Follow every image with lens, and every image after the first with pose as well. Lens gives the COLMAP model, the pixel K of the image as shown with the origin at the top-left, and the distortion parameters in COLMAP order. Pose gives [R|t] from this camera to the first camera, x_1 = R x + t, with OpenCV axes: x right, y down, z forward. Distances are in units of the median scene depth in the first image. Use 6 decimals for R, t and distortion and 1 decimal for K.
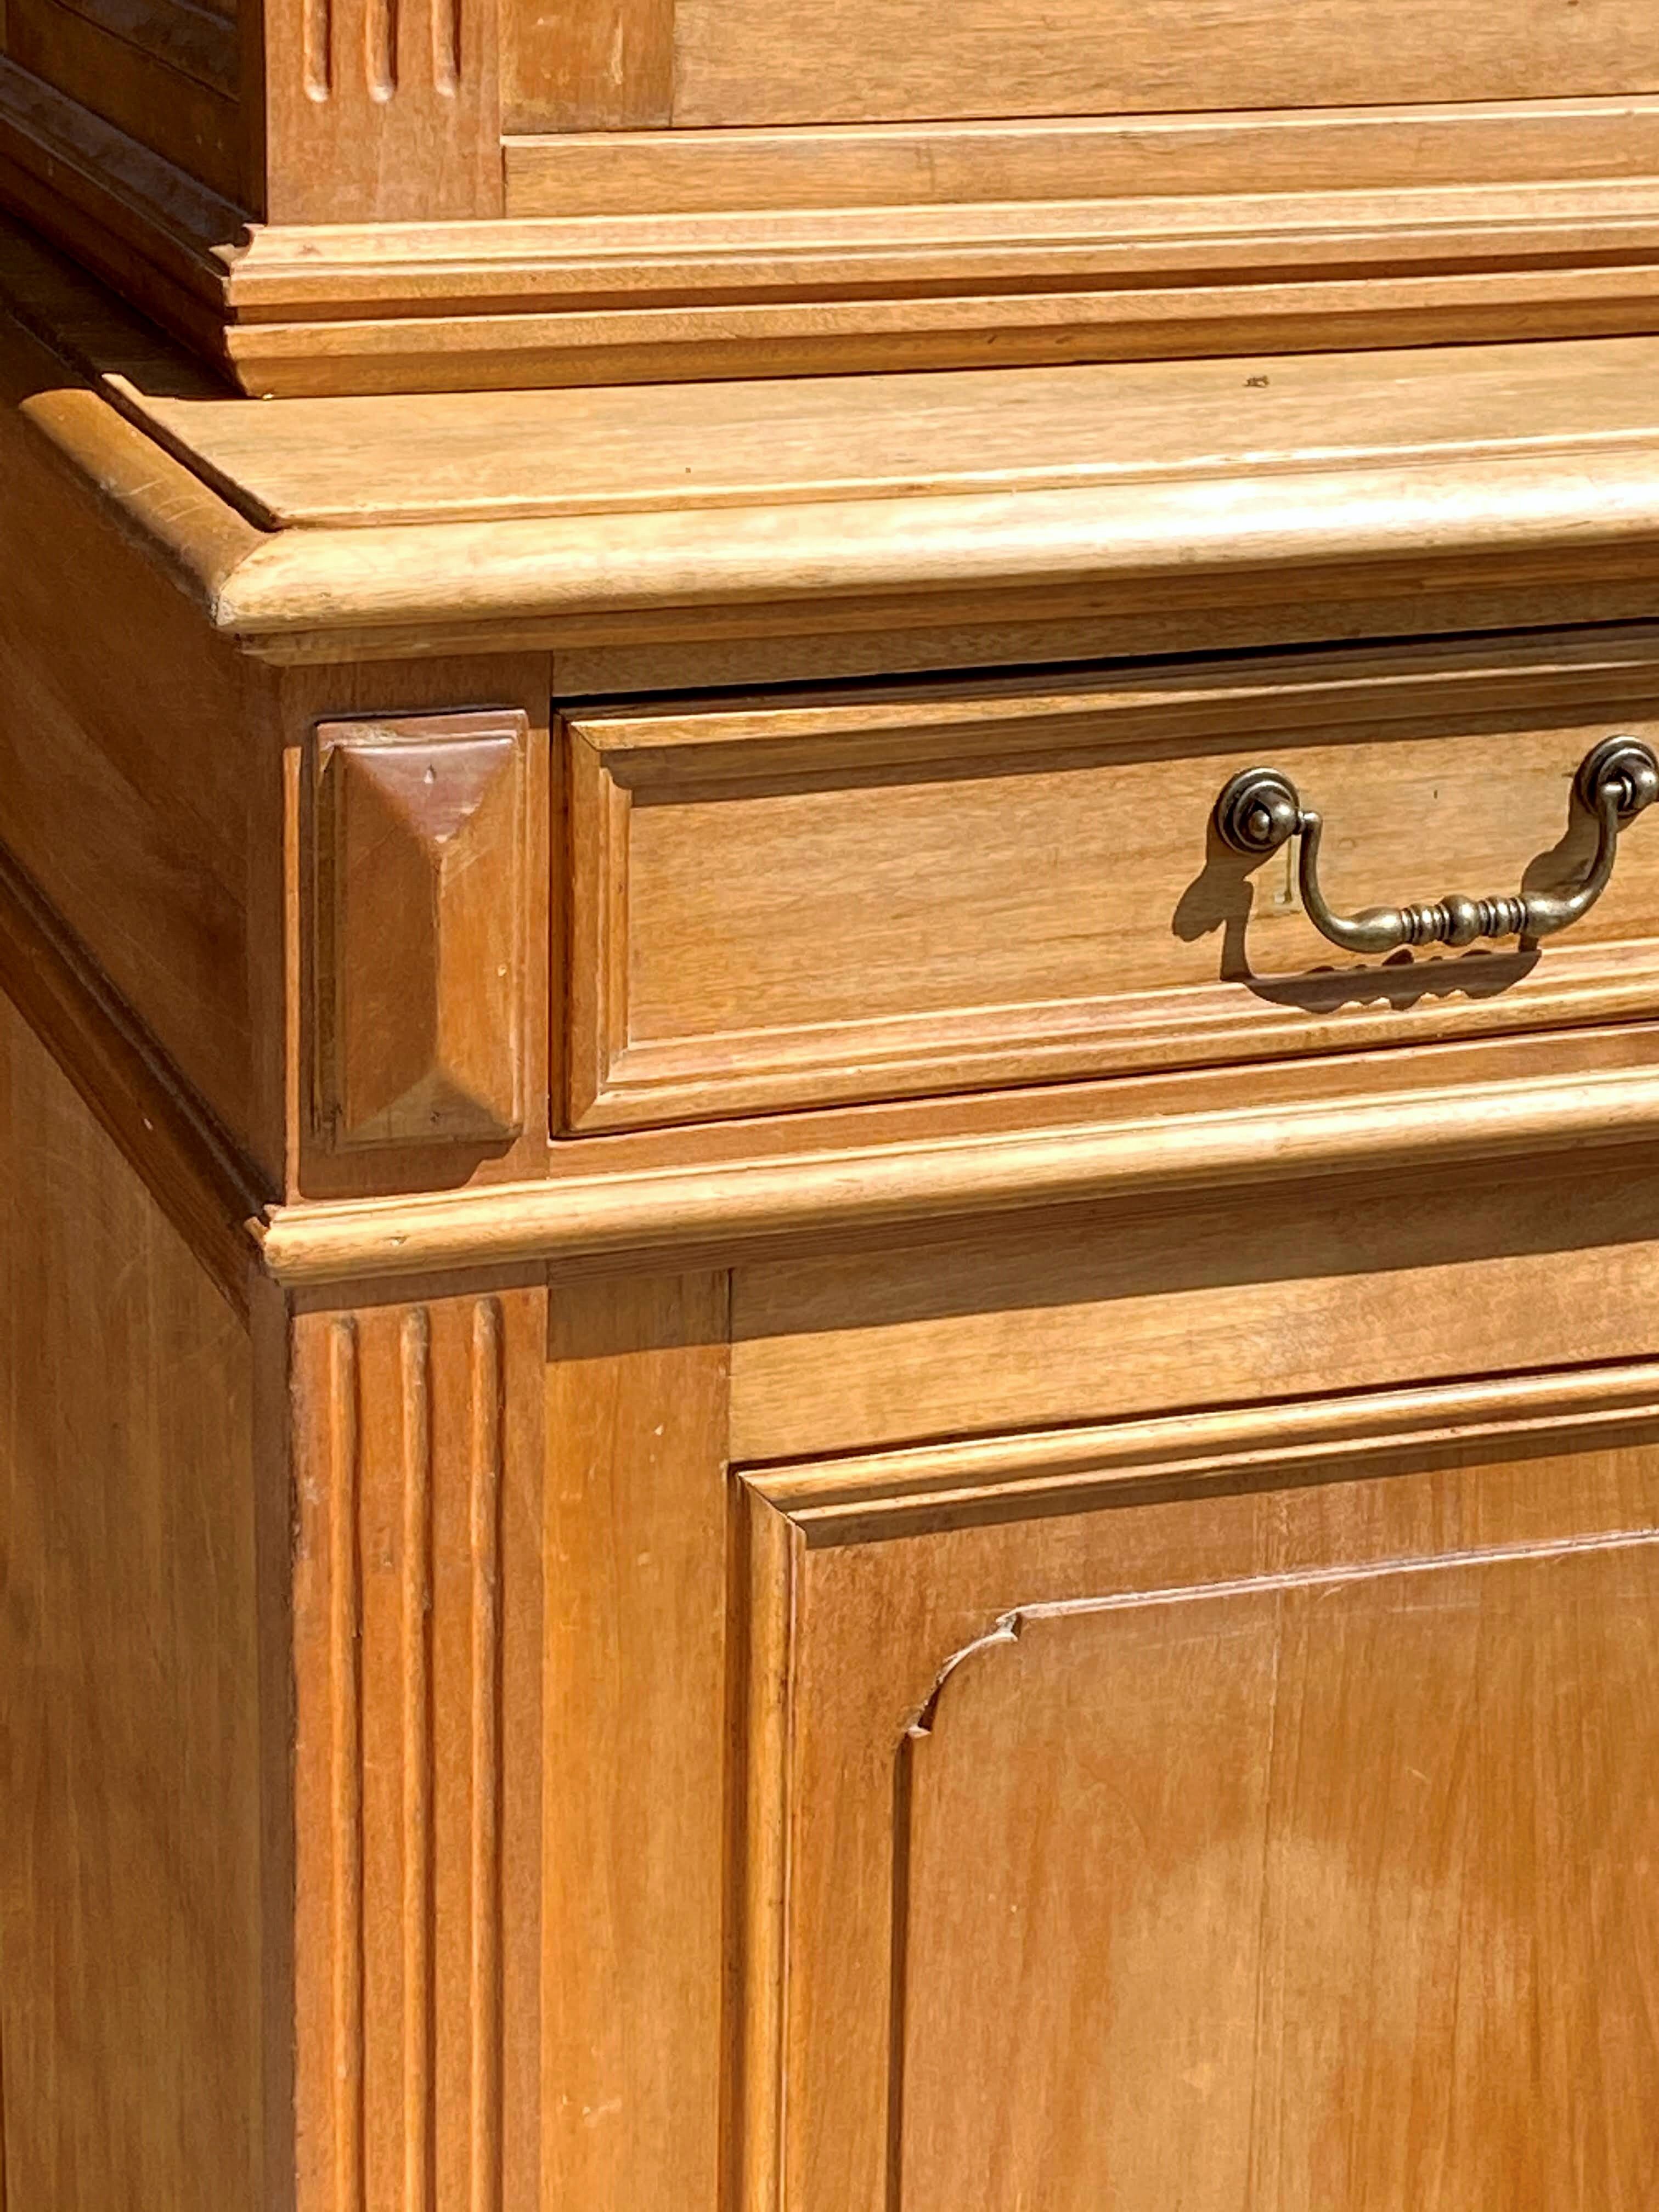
lens RADIAL K [[5135.8, 0, 826.4], [0, 5135.8, 1101.6], [0, 0, 1]] dist [0.181220, 0.000000]
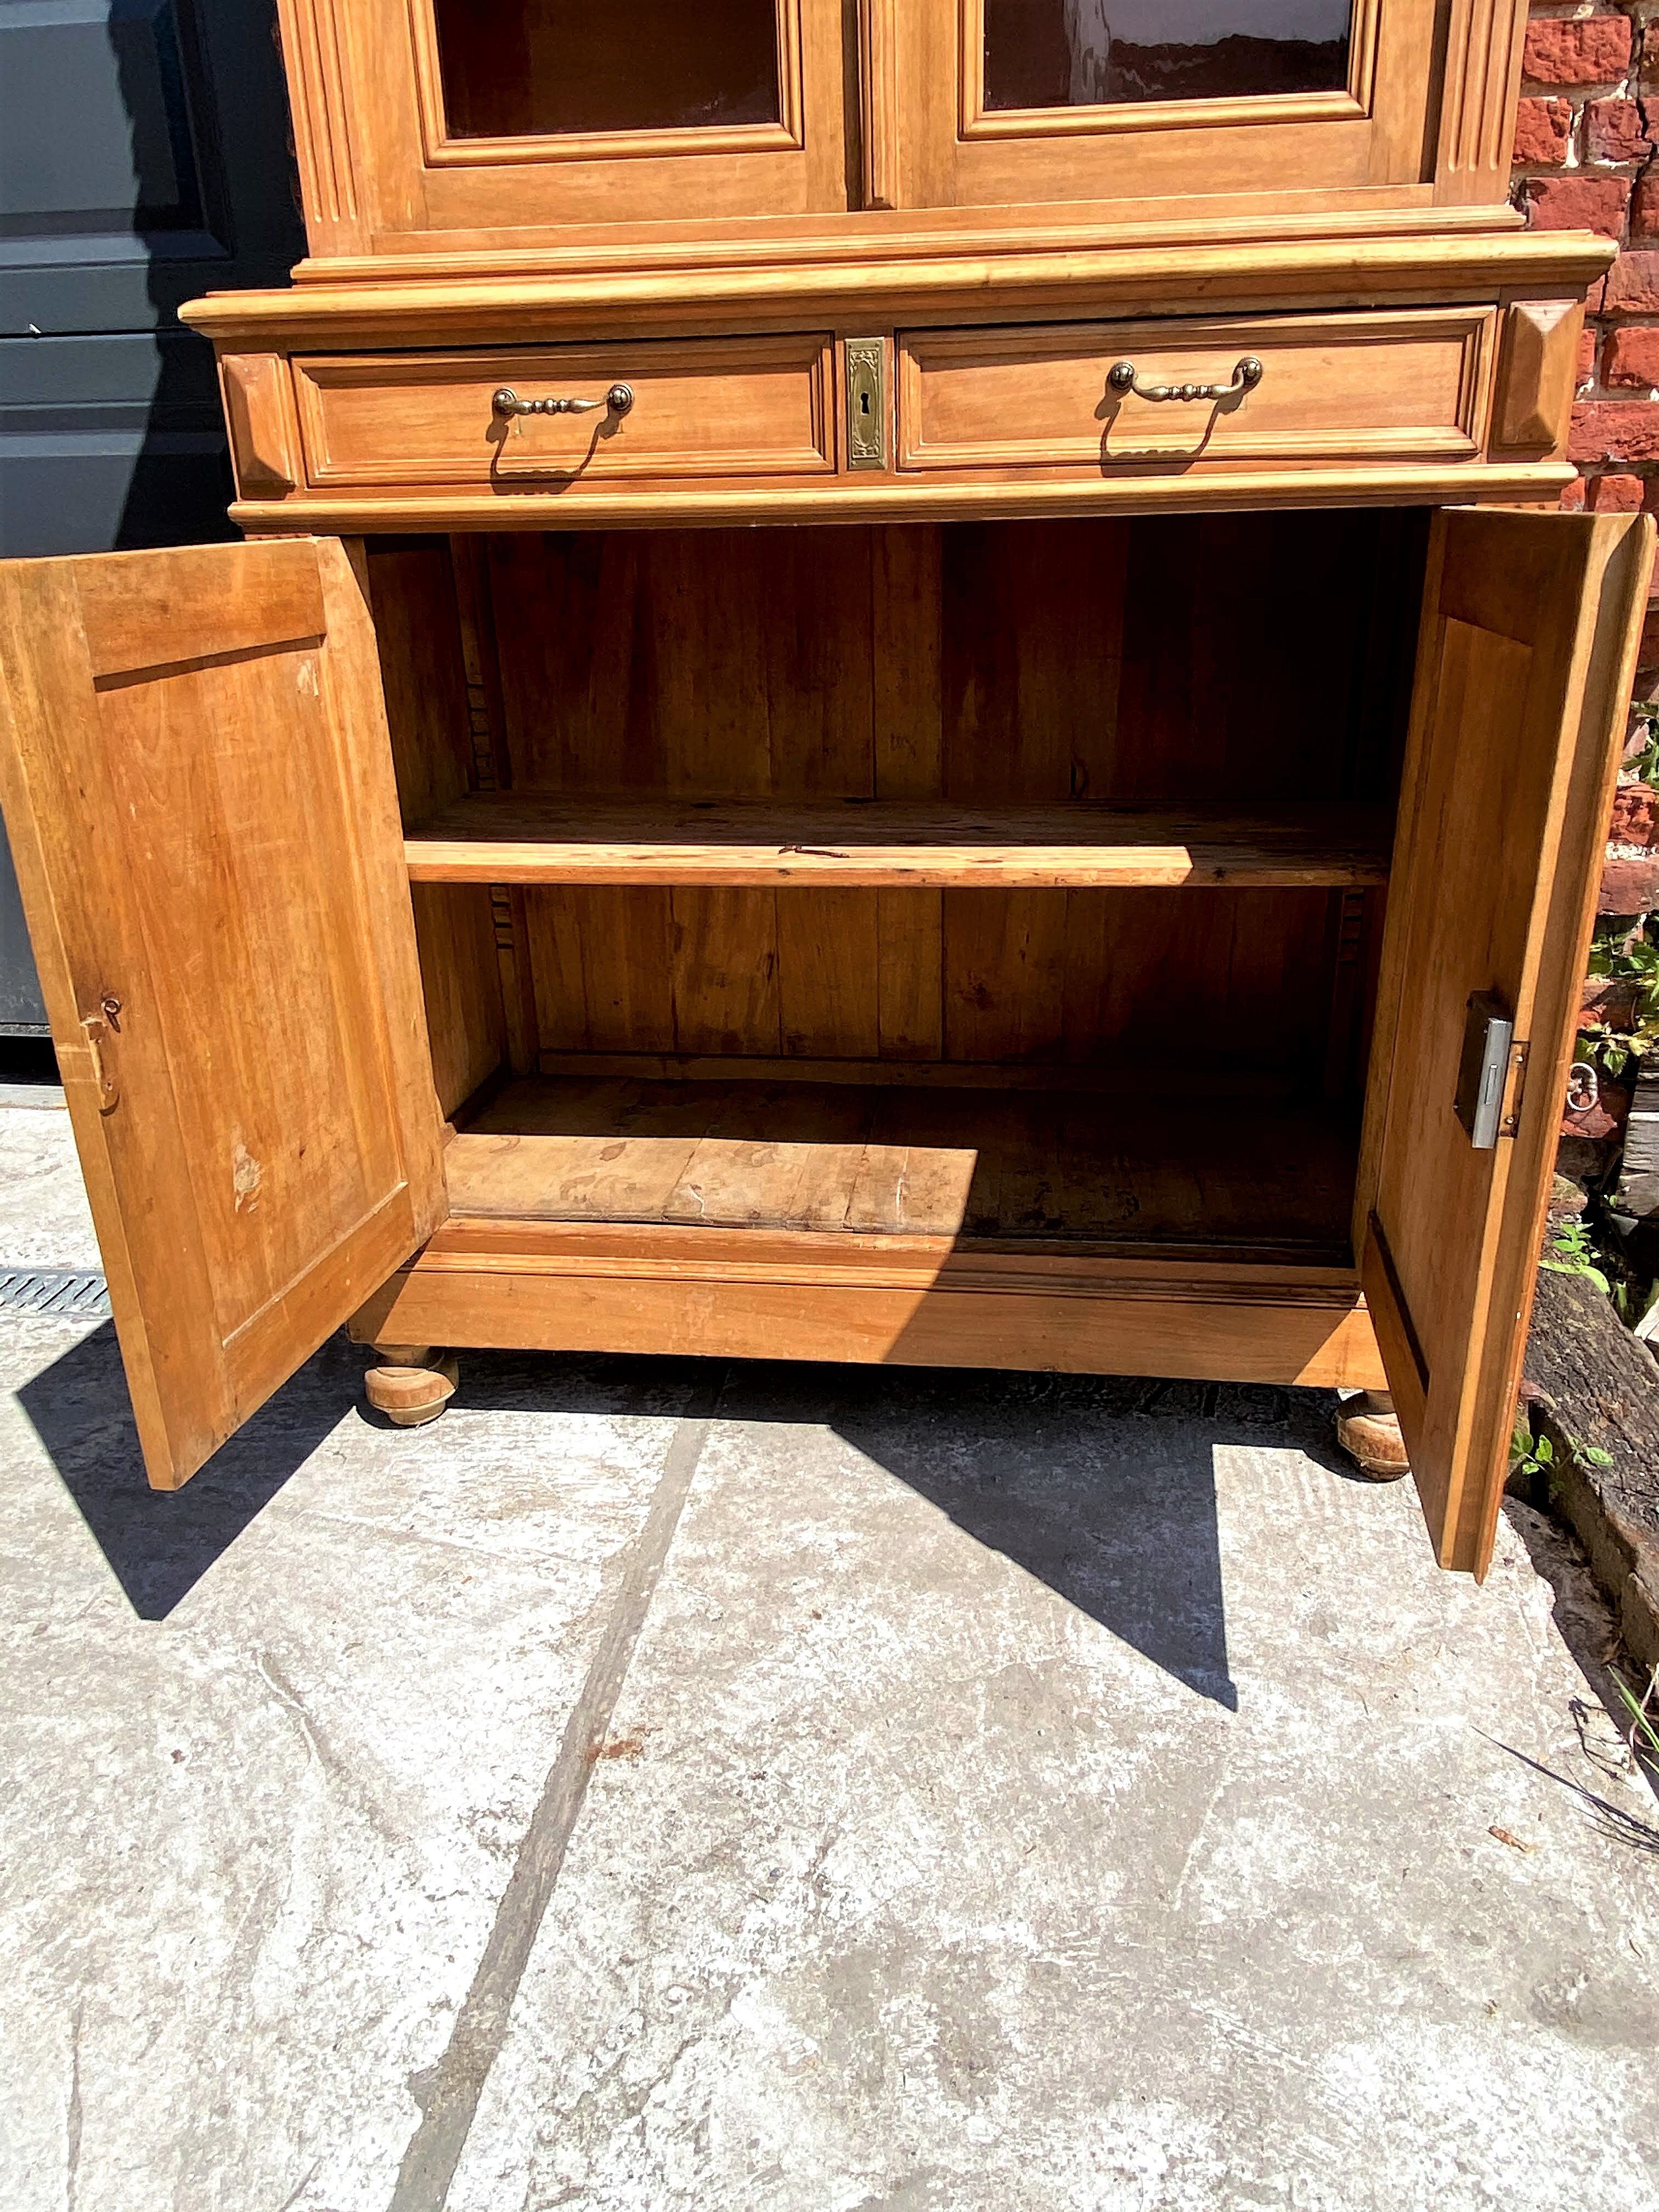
lens RADIAL K [[1533.7, 0, 839.9], [0, 1533.7, 1091.6], [0, 0, 1]] dist [0.068297, -0.075228]
pose [[0.890249, 0.126327, -0.437604, 0.776446], [-0.105514, 0.991832, 0.071666, 0.296026], [0.443083, -0.017627, 0.896307, 0.152794]]
